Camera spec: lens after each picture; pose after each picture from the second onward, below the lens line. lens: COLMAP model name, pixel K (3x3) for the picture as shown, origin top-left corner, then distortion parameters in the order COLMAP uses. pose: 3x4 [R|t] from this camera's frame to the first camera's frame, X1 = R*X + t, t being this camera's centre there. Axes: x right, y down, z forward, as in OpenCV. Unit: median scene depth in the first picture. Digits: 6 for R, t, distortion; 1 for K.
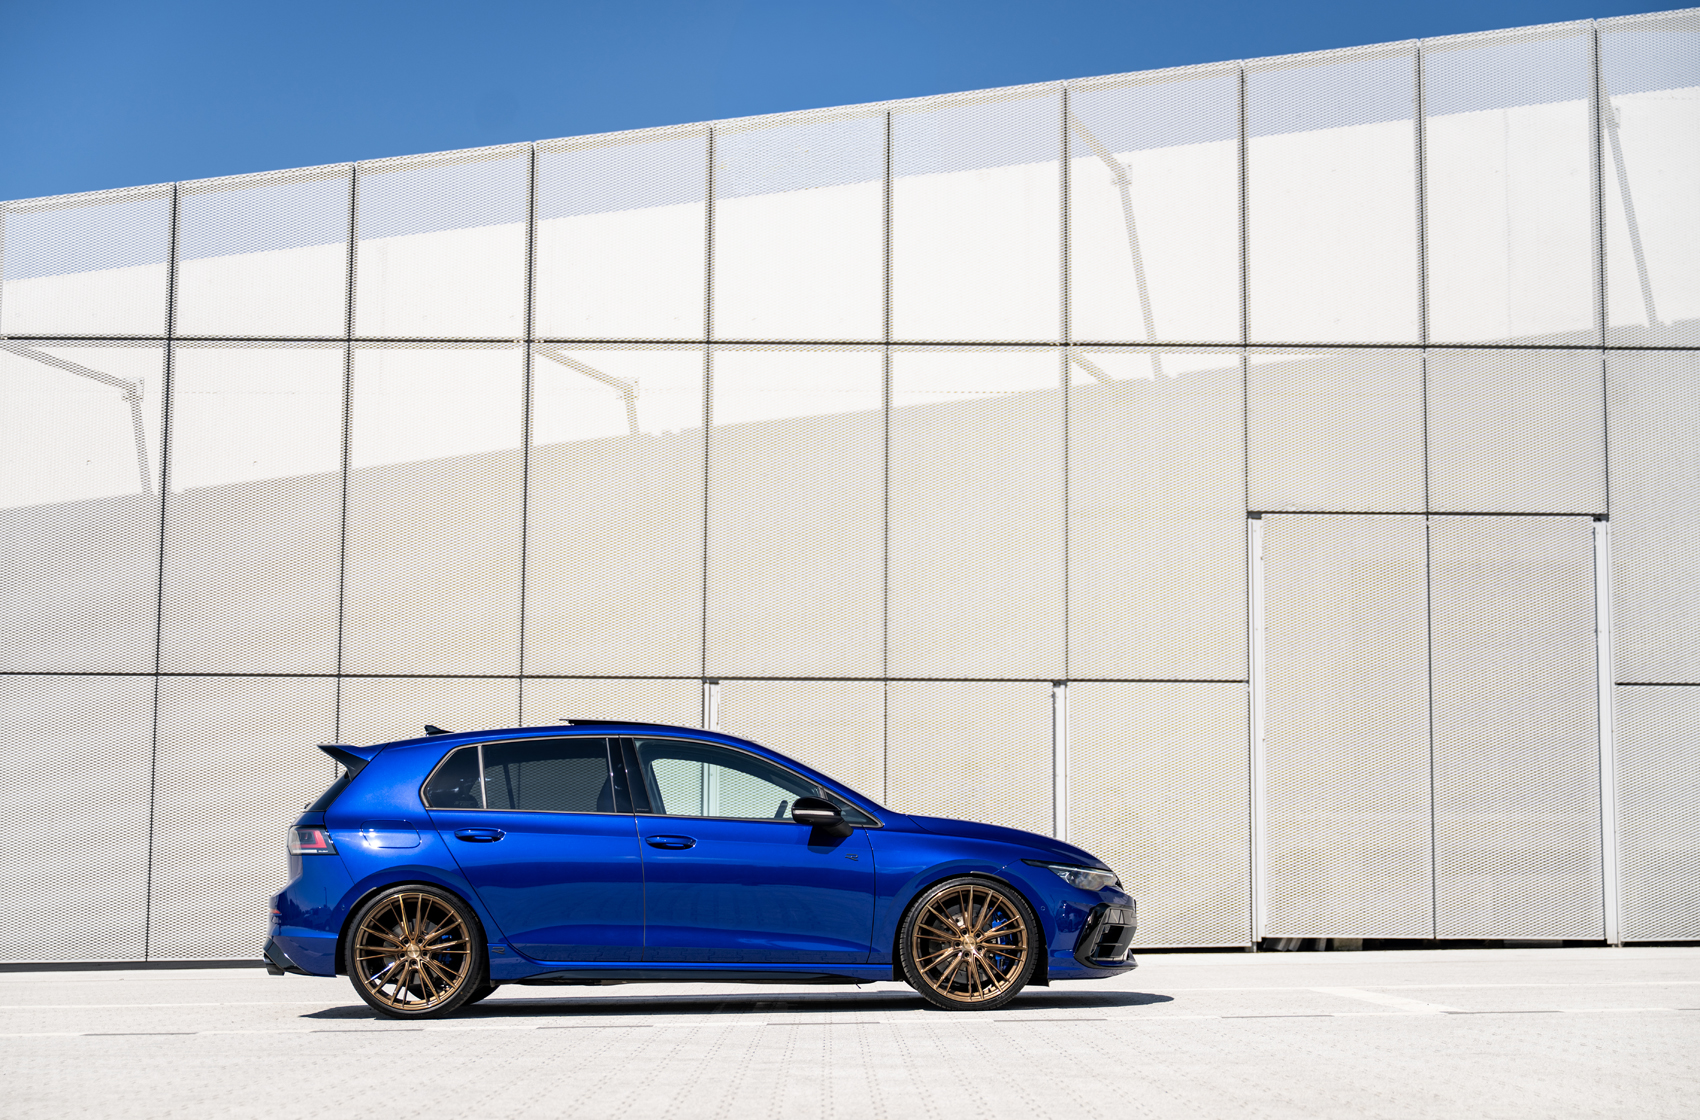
lens RADIAL K [[2837.6, 0, 818.4], [0, 2837.6, 565.6], [0, 0, 1]] dist [0.001803, 0.111415]
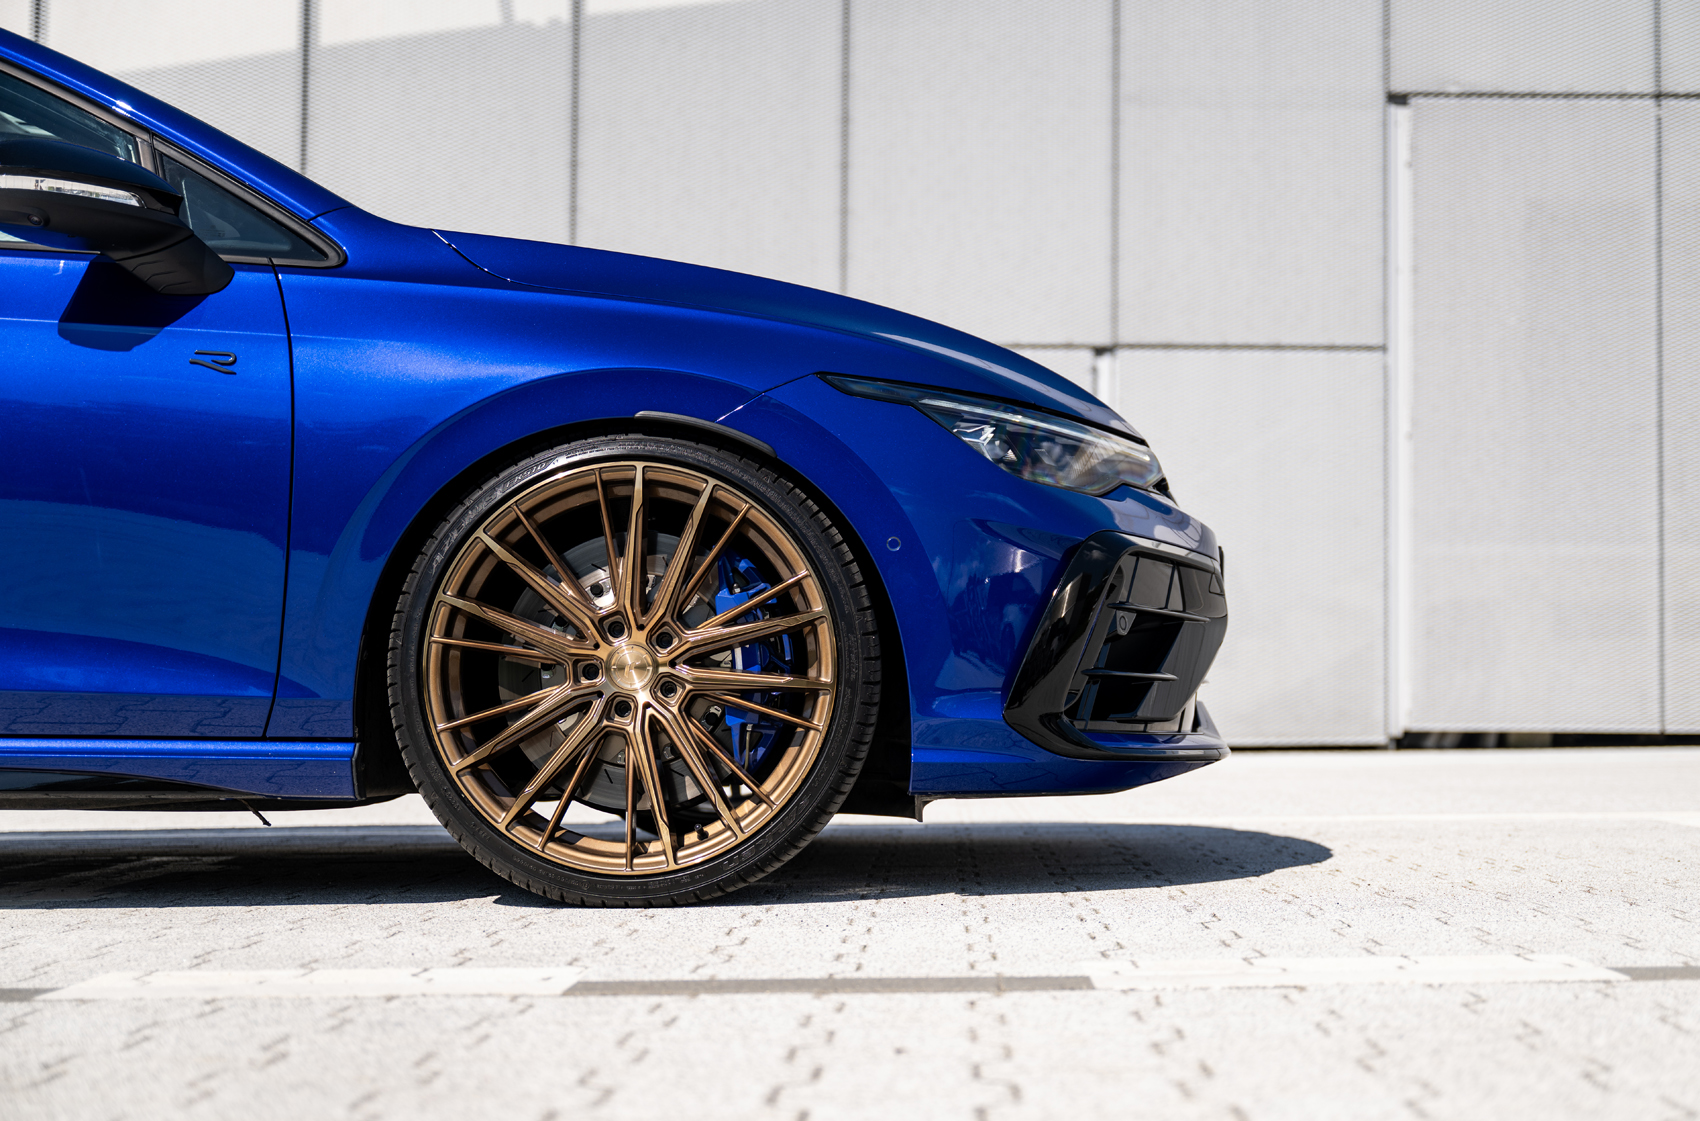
lens RADIAL K [[2965.4, 0, 850.0], [0, 2965.4, 560.5], [0, 0, 1]] dist [-0.012241, -0.016319]
pose [[0.999940, 0.001326, -0.010913, 0.077874], [-0.000584, 0.997706, 0.067696, 0.102401], [0.010978, -0.067685, 0.997646, 0.706337]]
